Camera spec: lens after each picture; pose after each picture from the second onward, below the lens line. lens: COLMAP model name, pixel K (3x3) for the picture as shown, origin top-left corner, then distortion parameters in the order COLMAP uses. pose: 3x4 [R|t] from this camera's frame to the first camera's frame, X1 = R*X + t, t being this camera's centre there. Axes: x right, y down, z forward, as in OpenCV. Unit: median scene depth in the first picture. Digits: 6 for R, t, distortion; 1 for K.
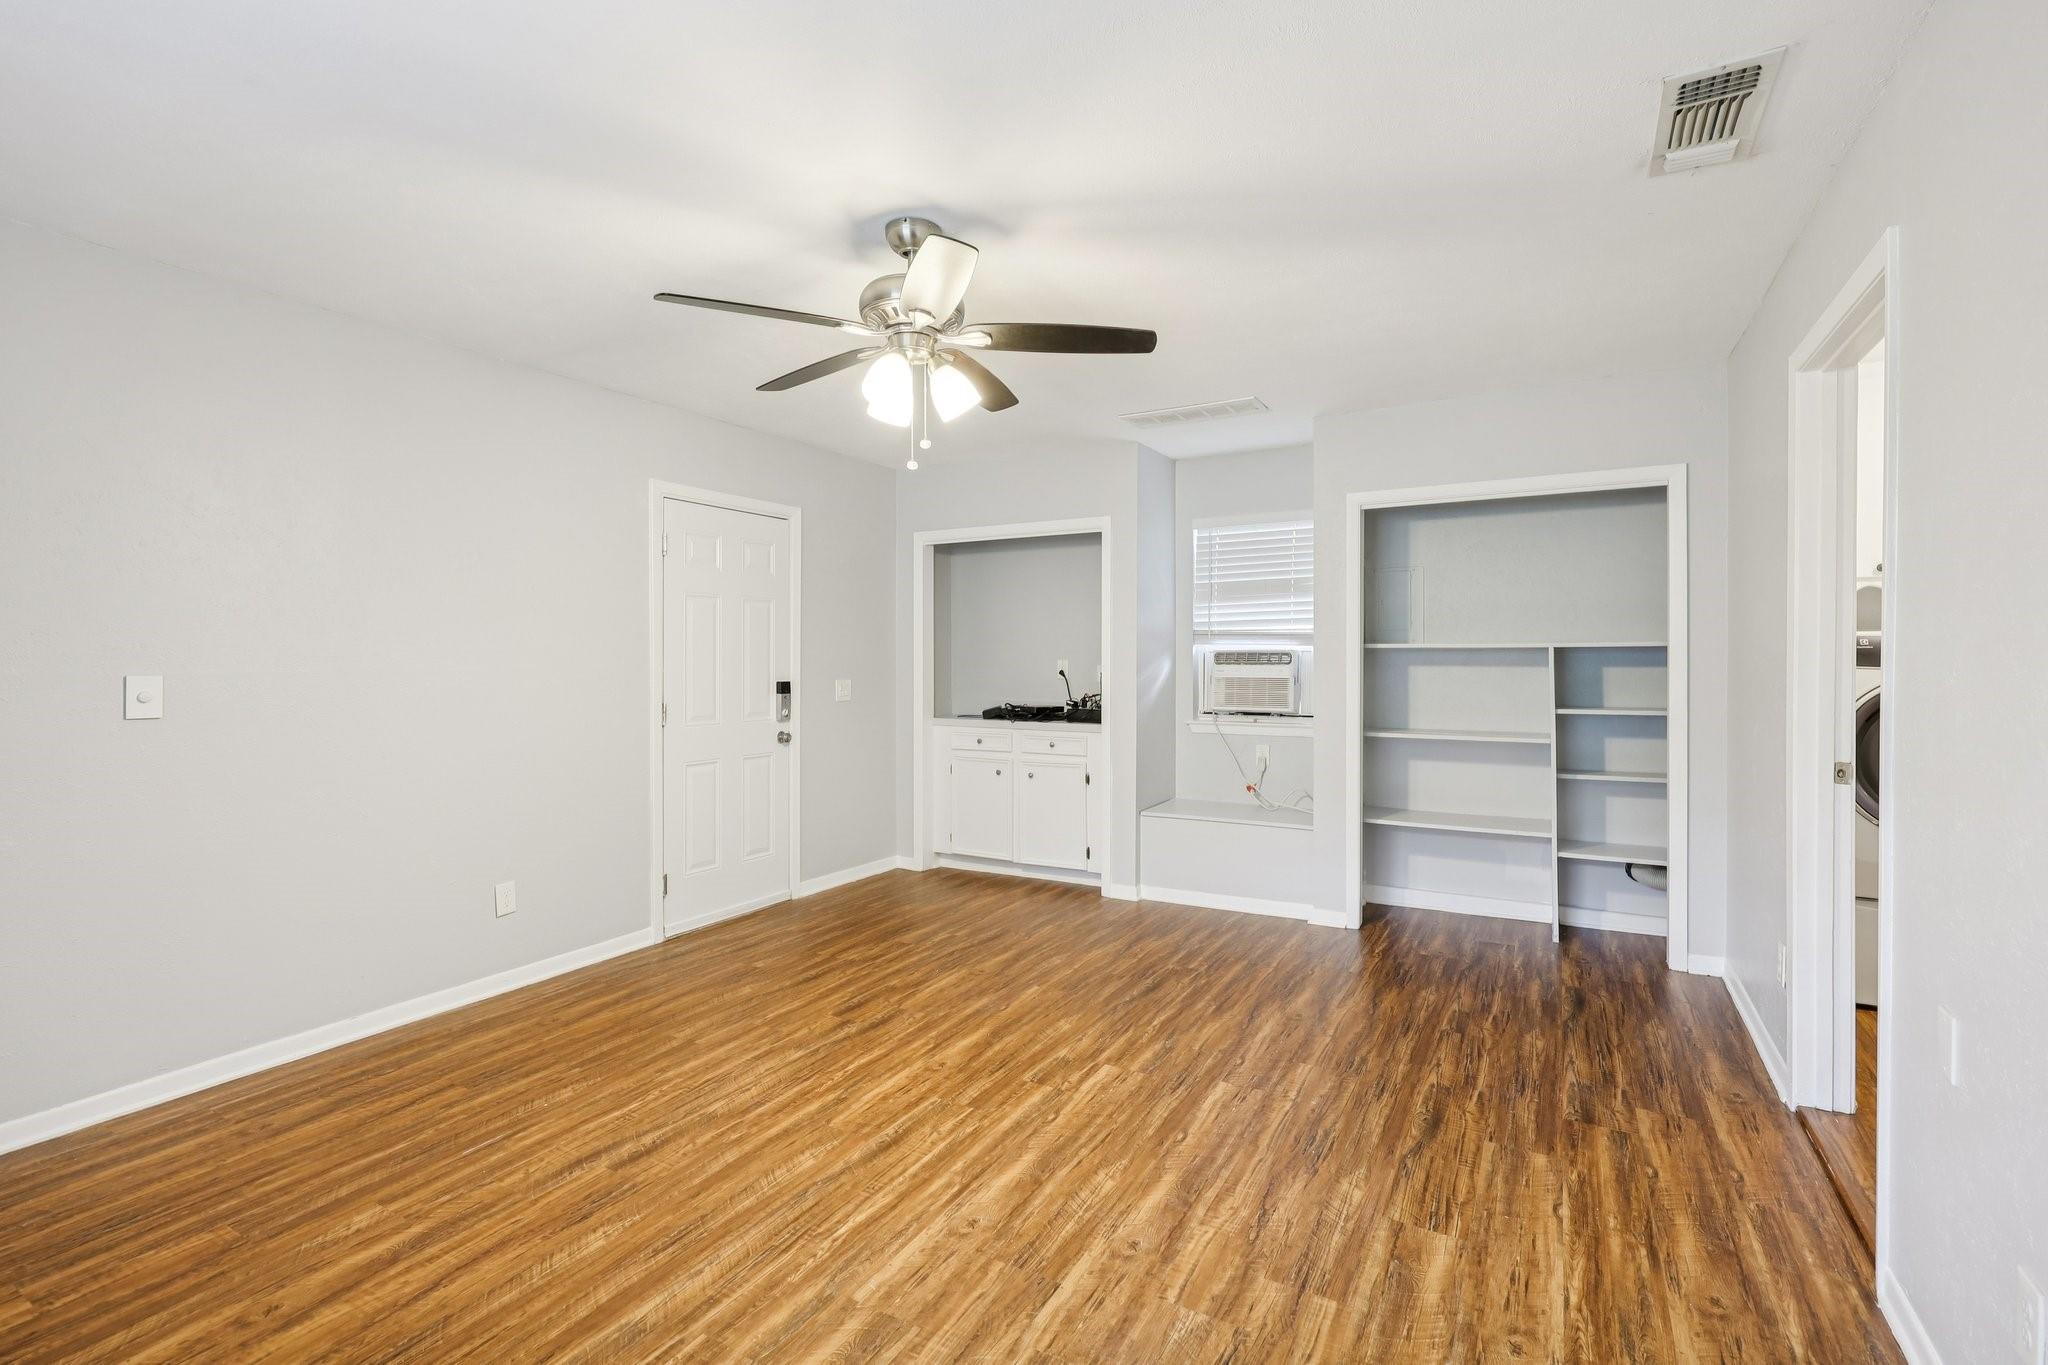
lens RADIAL K [[934.2, 0, 1024.3], [0, 934.2, 668.8], [0, 0, 1]] dist [-0.000104, -0.000175]
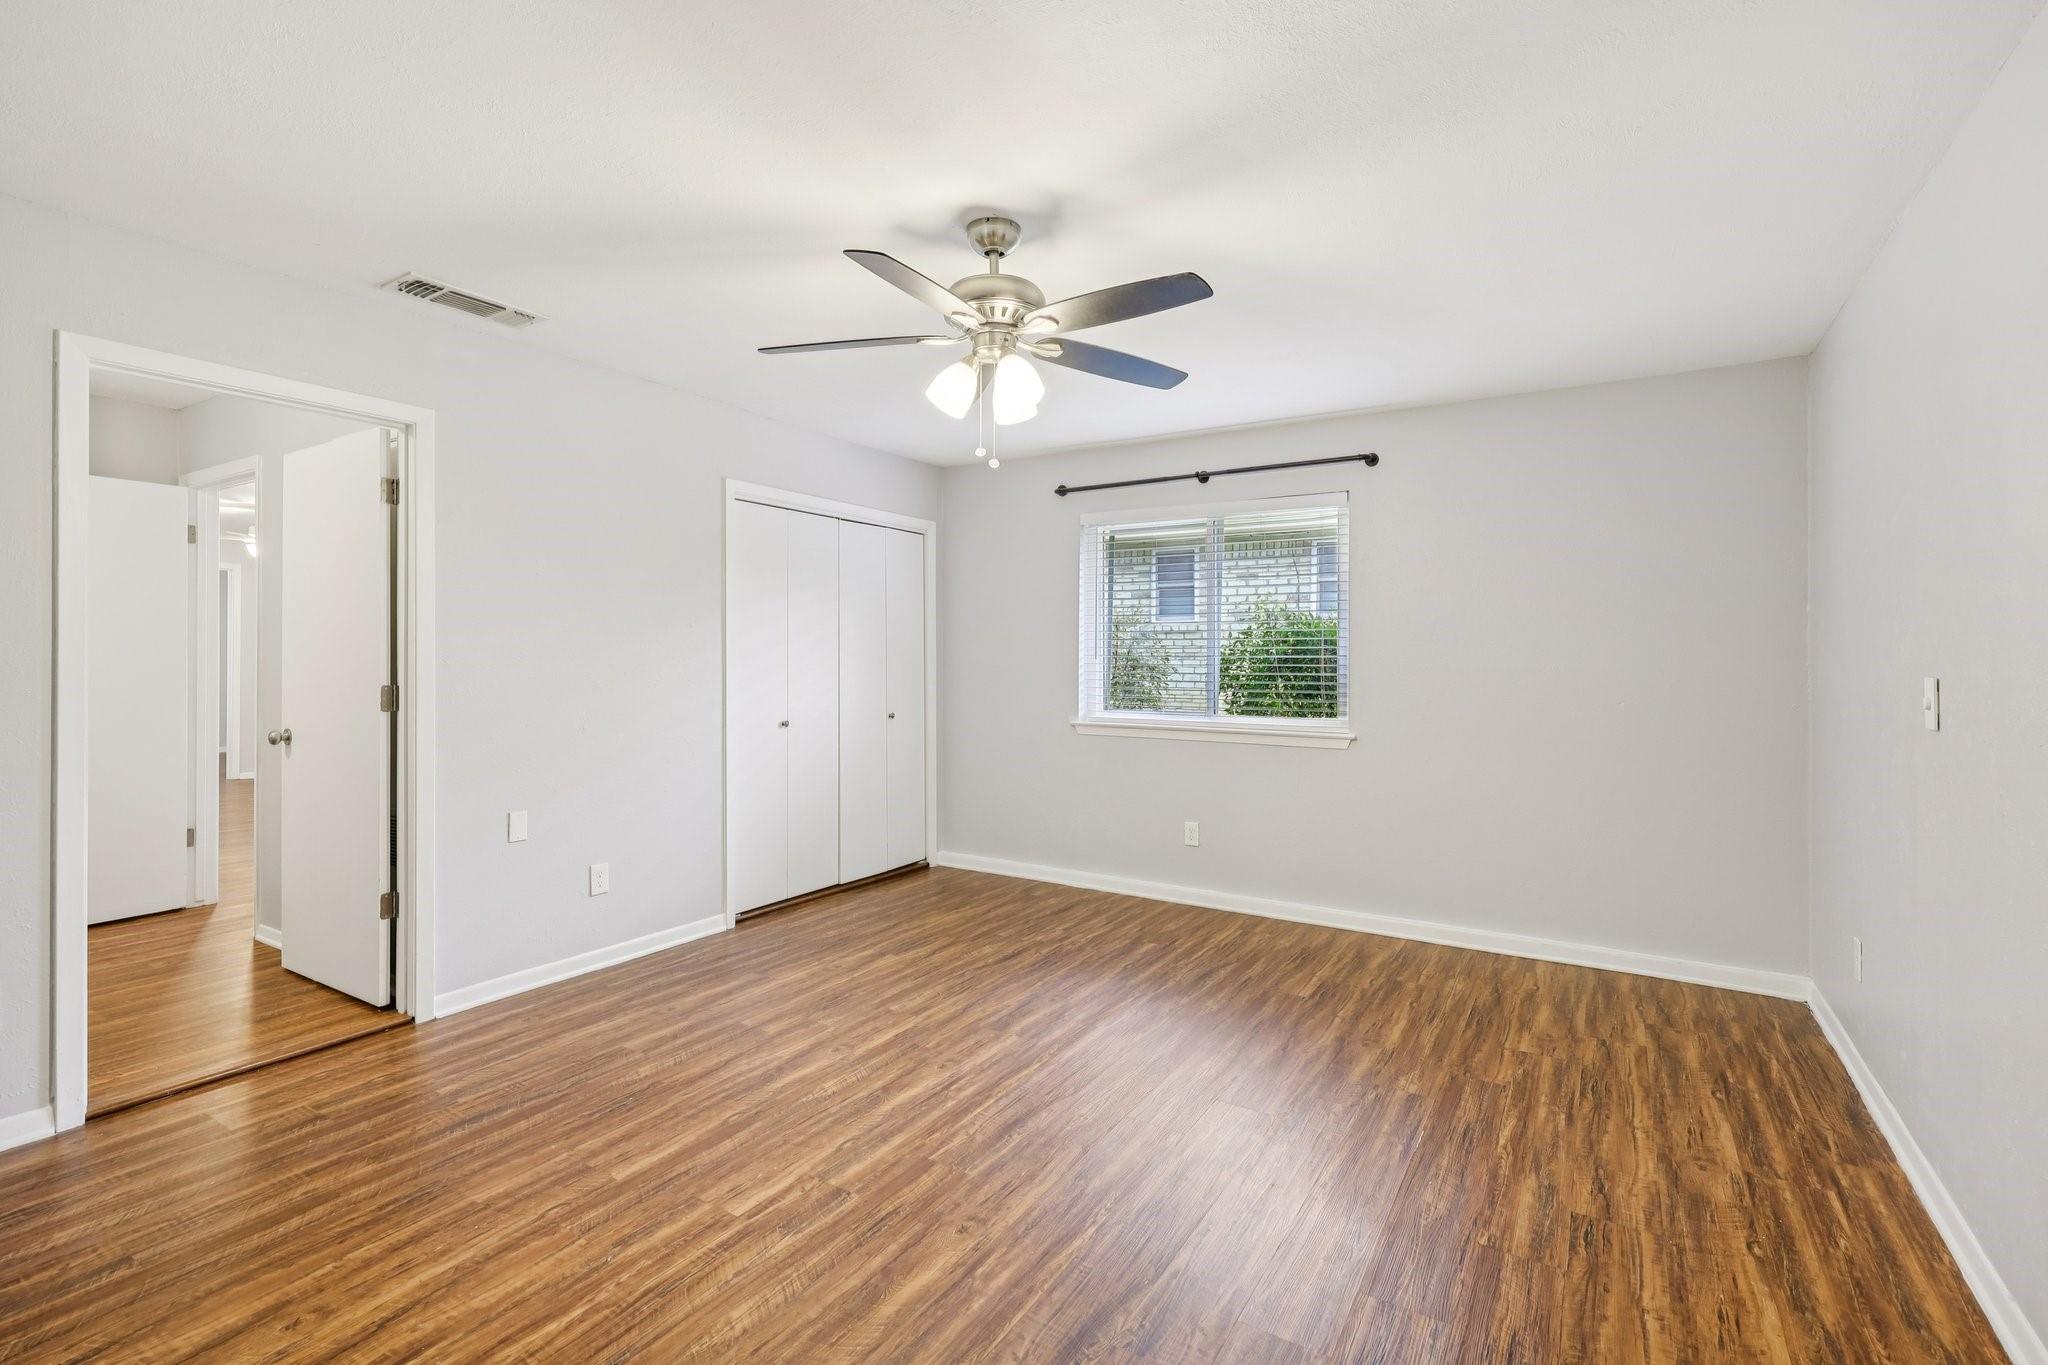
lens RADIAL K [[934.2, 0, 1022.6], [0, 934.2, 666.8], [0, 0, 1]] dist [-0.000104, -0.000175]
pose [[-0.999496, -0.001306, 0.031708, -0.175680], [-0.000532, 0.999702, 0.024396, -0.021790], [-0.031730, 0.024367, -0.999199, 1.920257]]
